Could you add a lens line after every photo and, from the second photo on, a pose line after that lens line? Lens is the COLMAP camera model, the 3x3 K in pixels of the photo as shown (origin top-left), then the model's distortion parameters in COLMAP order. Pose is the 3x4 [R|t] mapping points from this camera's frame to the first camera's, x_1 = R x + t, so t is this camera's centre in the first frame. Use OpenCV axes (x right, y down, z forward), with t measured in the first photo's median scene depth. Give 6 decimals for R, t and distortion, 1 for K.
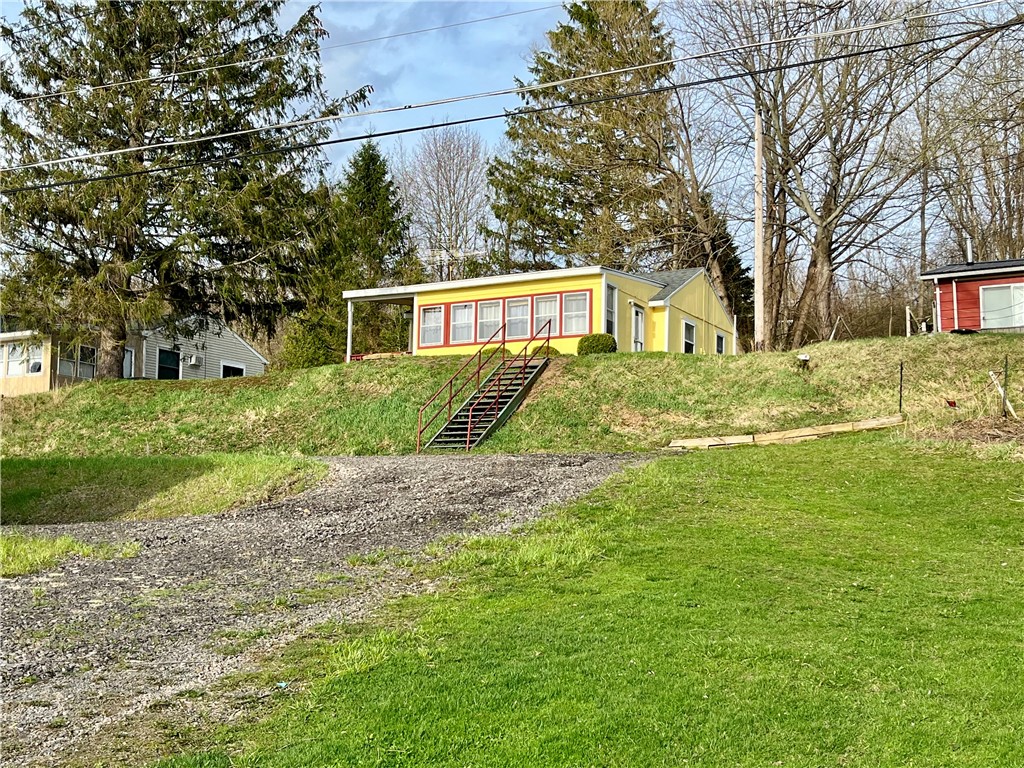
lens RADIAL K [[1271.3, 0, 507.7], [0, 1271.3, 385.0], [0, 0, 1]] dist [0.216447, 0.000991]
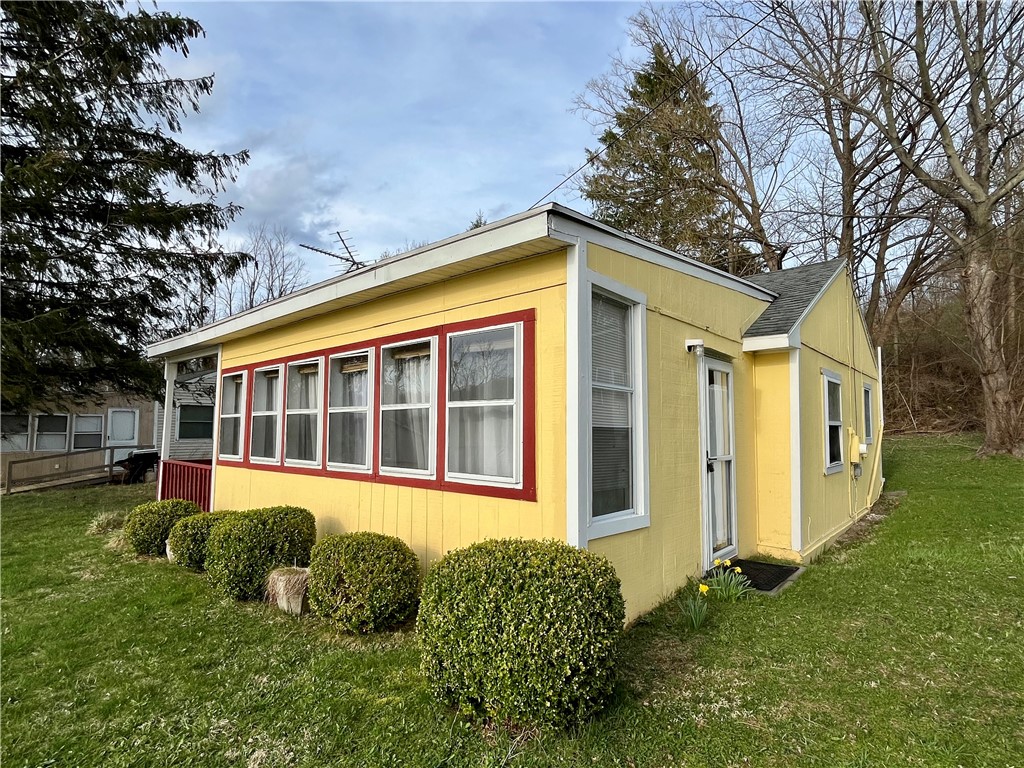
lens RADIAL K [[503.1, 0, 510.8], [0, 503.1, 364.2], [0, 0, 1]] dist [-0.021602, 0.000598]
pose [[0.967474, -0.034485, -0.250611, 0.082067], [0.037056, 0.999298, 0.005546, -0.061892], [0.250244, -0.014652, 0.968072, 0.849325]]
